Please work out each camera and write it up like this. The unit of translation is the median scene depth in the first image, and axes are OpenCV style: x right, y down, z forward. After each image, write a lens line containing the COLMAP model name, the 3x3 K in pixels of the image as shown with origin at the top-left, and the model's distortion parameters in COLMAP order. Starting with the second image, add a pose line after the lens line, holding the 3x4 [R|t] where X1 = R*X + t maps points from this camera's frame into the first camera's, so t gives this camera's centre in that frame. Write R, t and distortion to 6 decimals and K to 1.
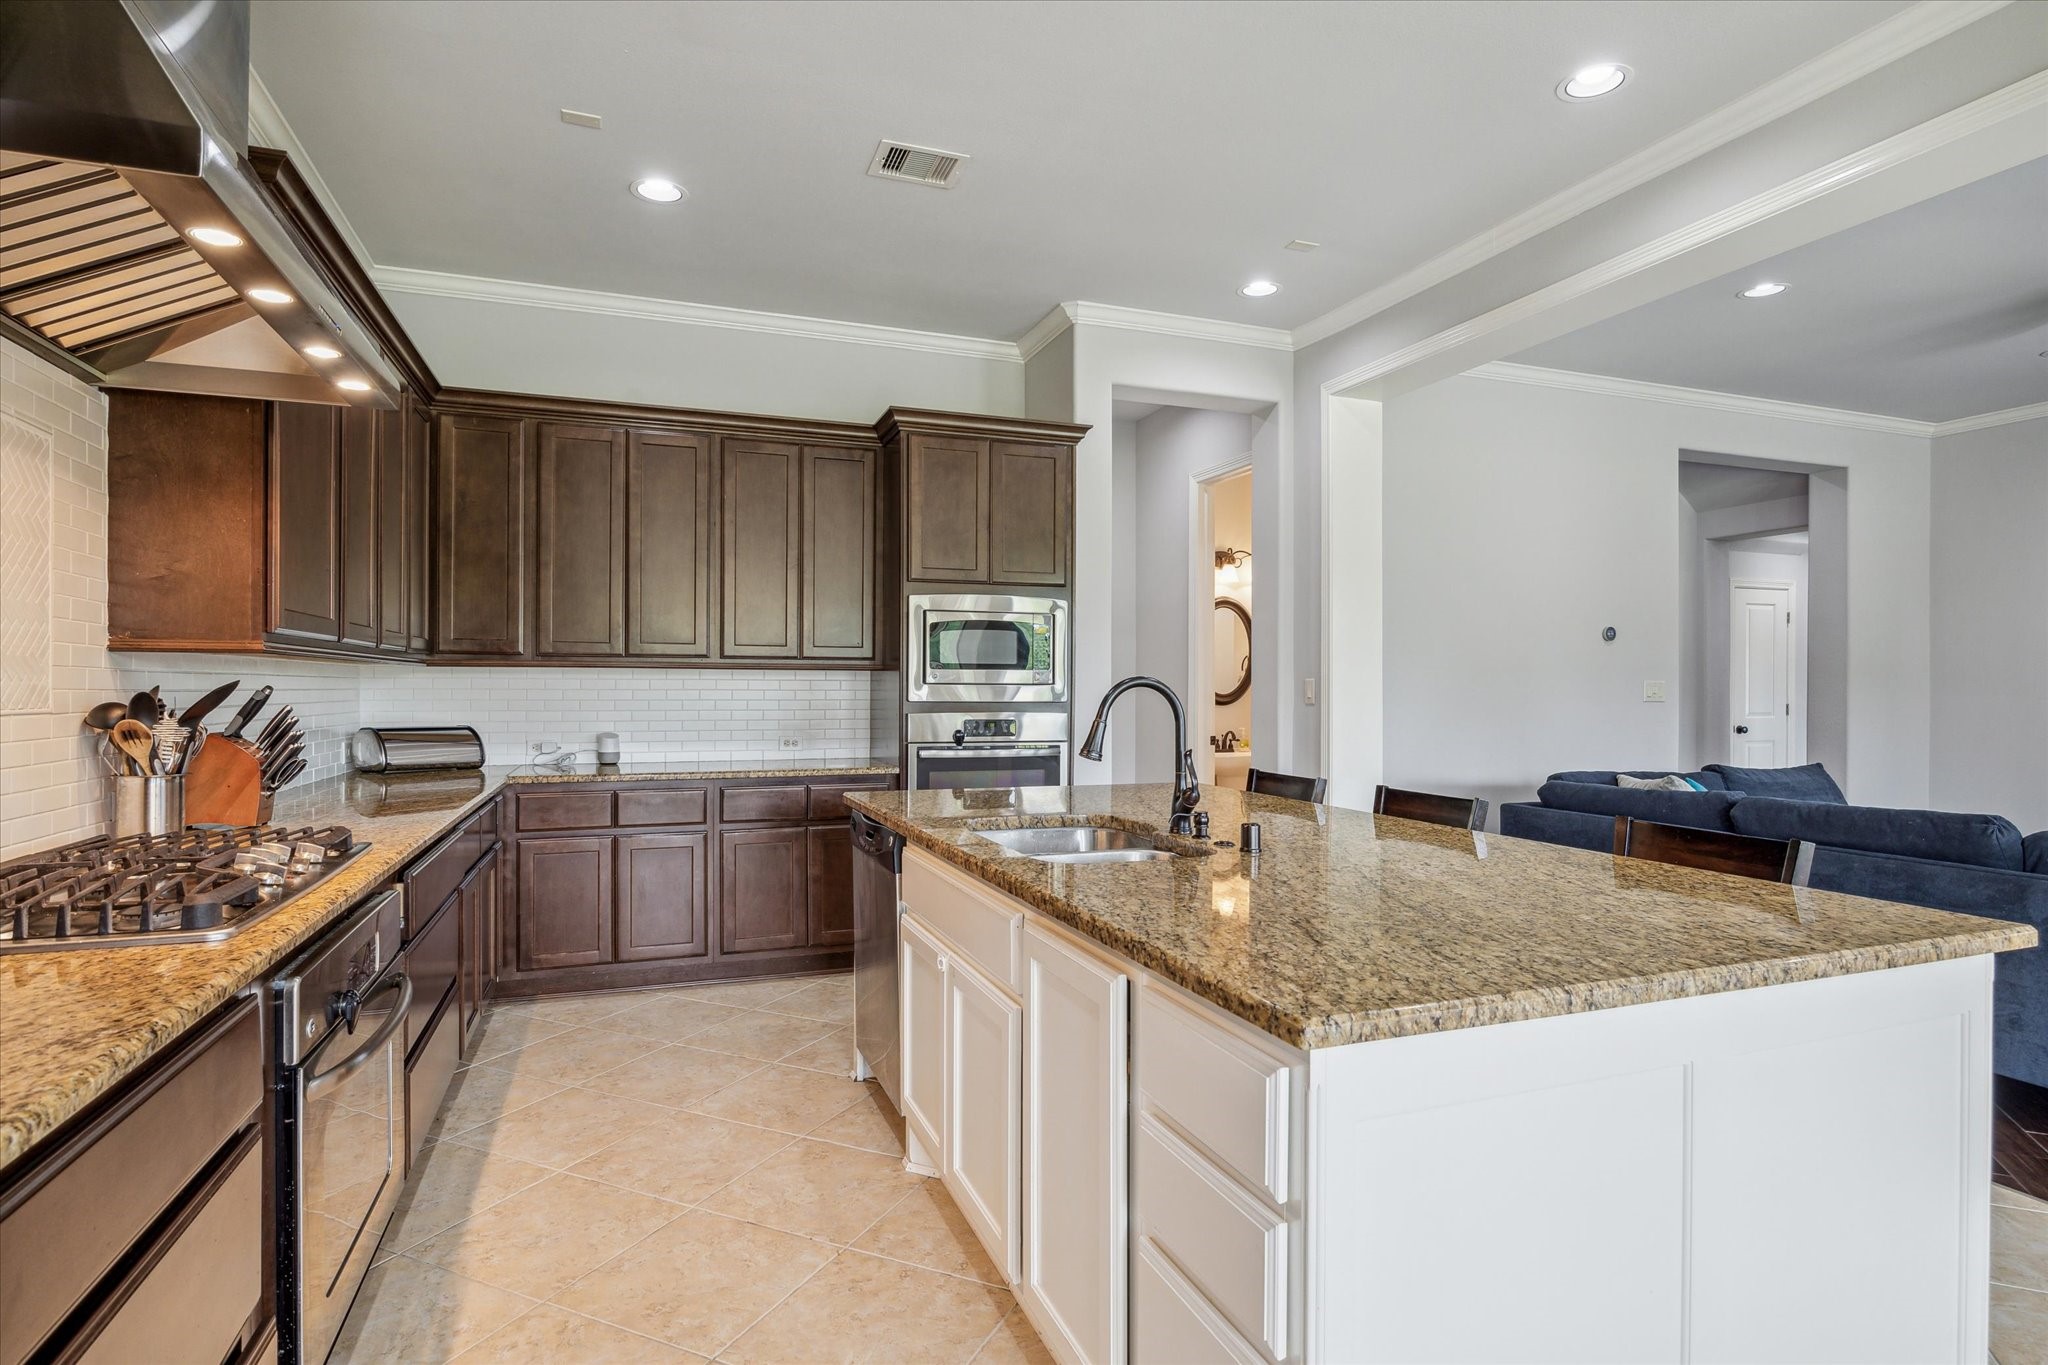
lens RADIAL K [[1073.9, 0, 1024.0], [0, 1073.9, 682.5], [0, 0, 1]] dist [0.001562, 0.000218]
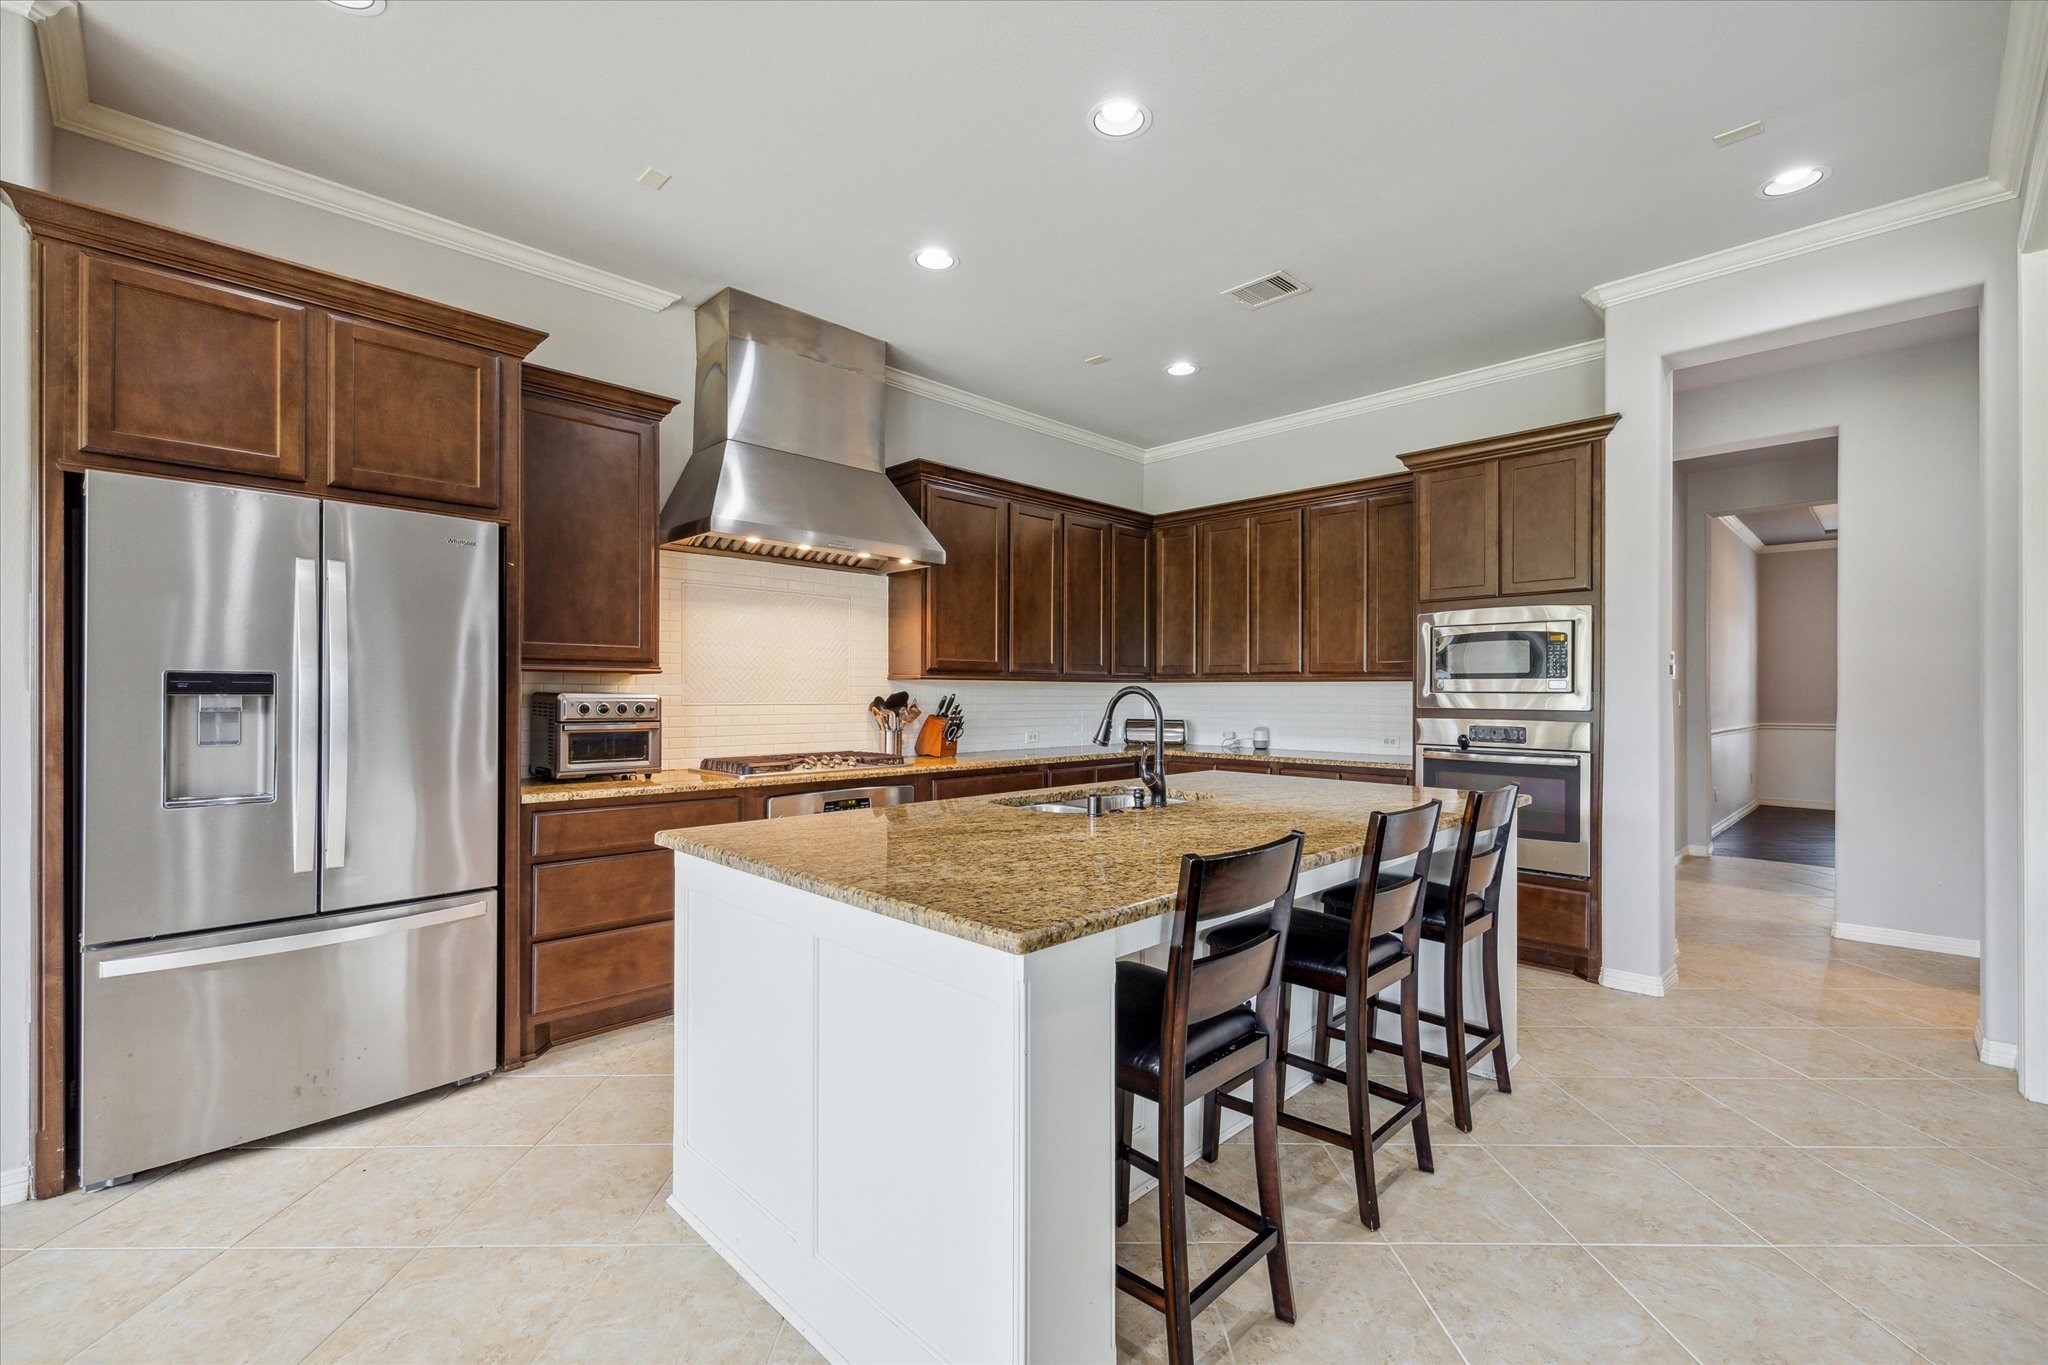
lens RADIAL K [[875.3, 0, 1017.0], [0, 875.3, 694.6], [0, 0, 1]] dist [0.000743, 0.000541]
pose [[0.399240, 0.000258, -0.916846, 0.568312], [-0.000183, 1.000000, 0.000202, 0.003202], [0.916846, 0.000087, 0.399240, 0.232691]]
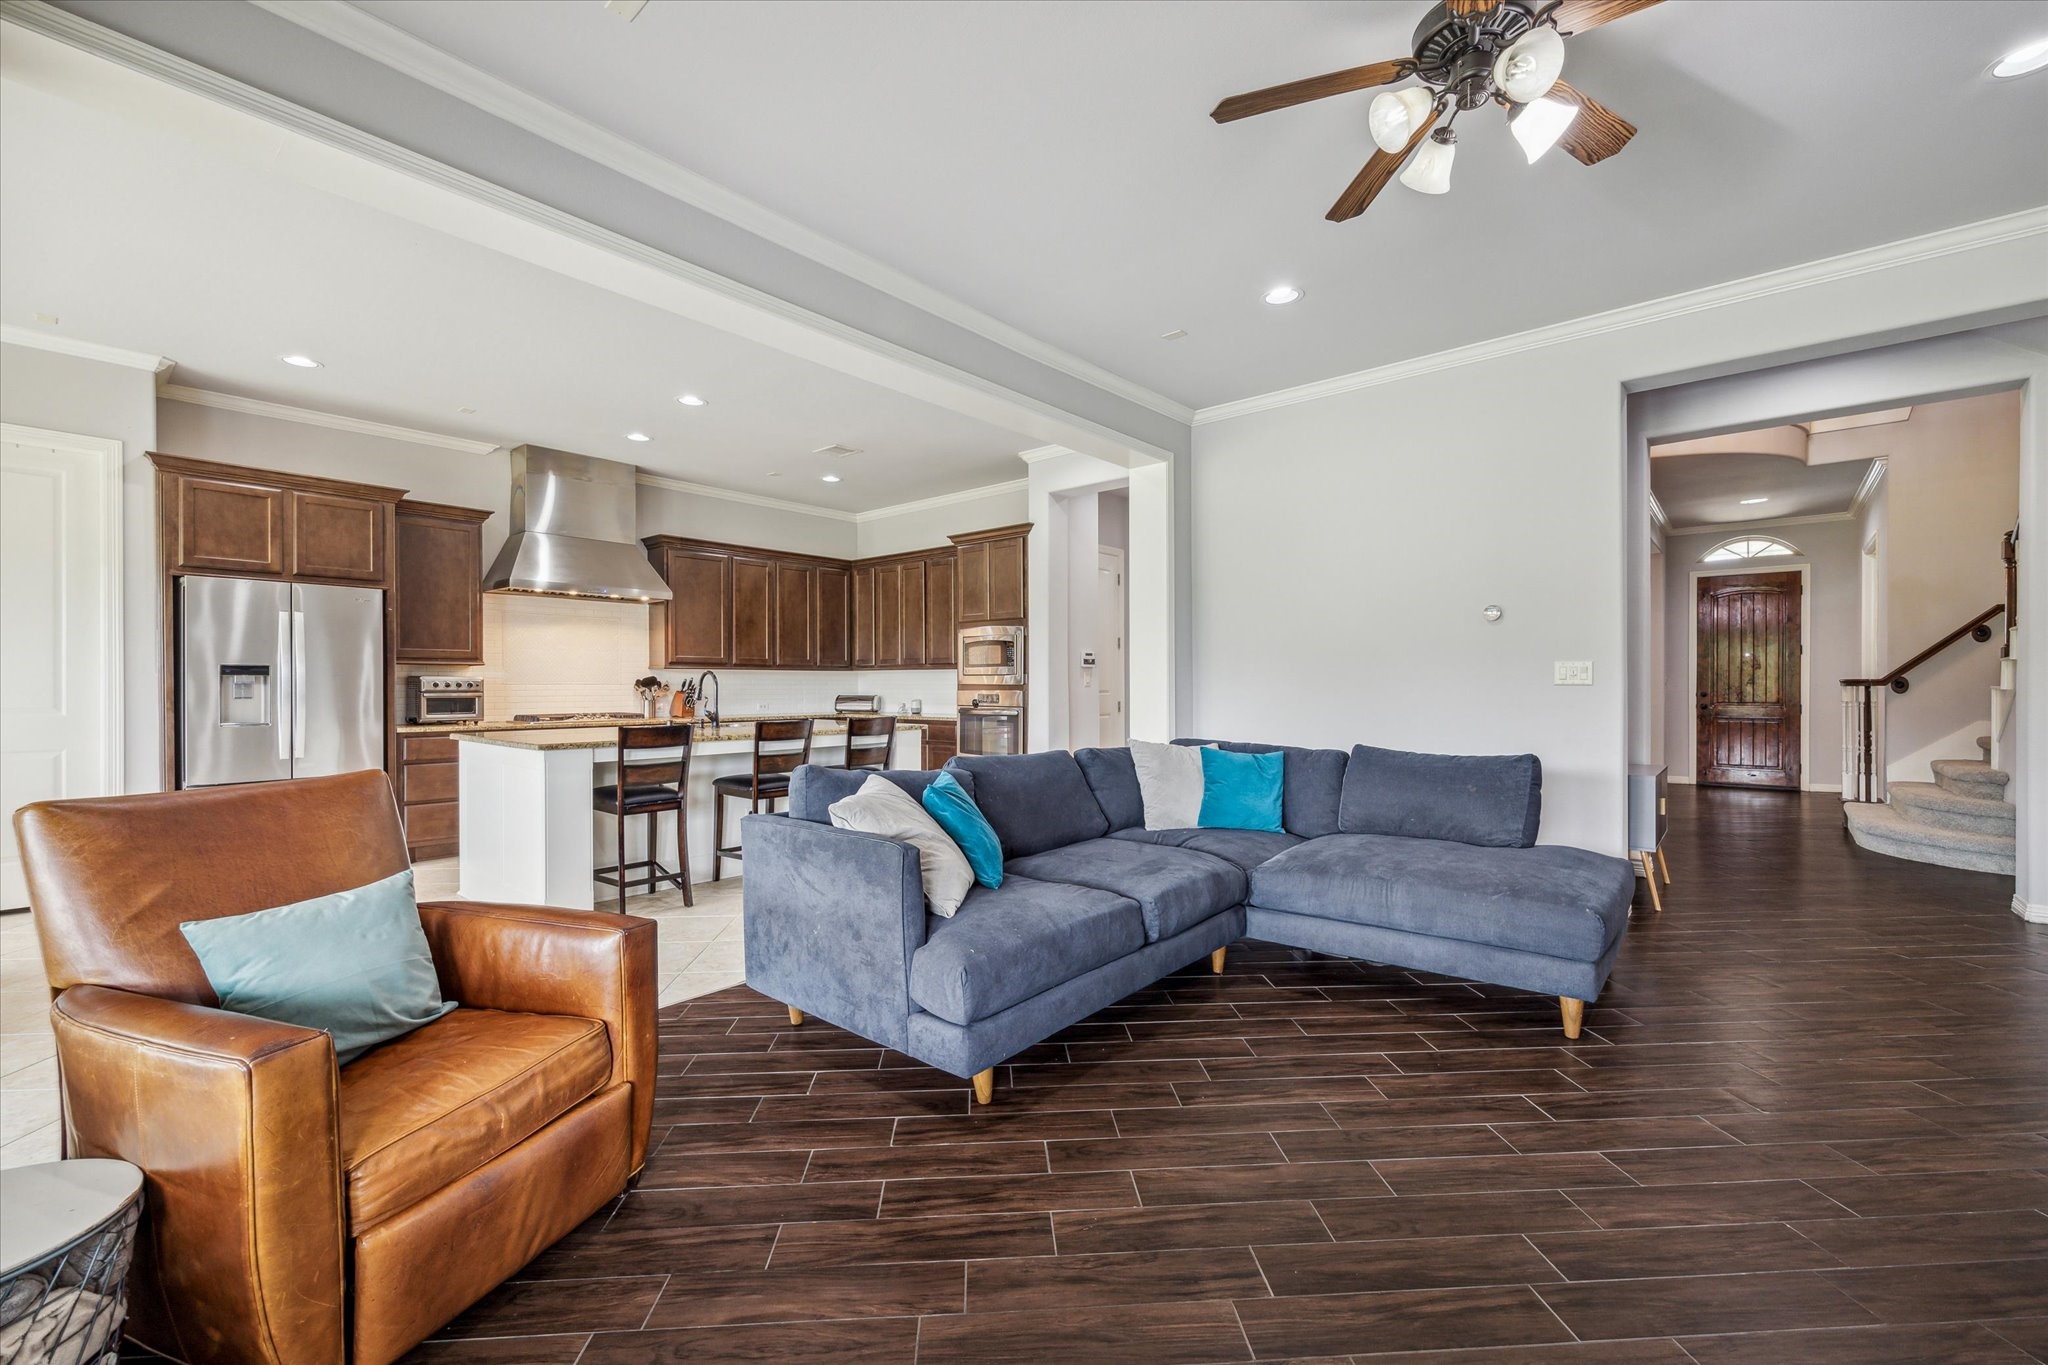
lens RADIAL K [[863.3, 0, 1023.6], [0, 863.3, 691.5], [0, 0, 1]] dist [0.001714, 0.000003]
pose [[0.464985, 0.003514, -0.885312, 1.337416], [0.004015, 0.999973, 0.006078, 0.021161], [0.885310, -0.006381, 0.464958, 0.374063]]
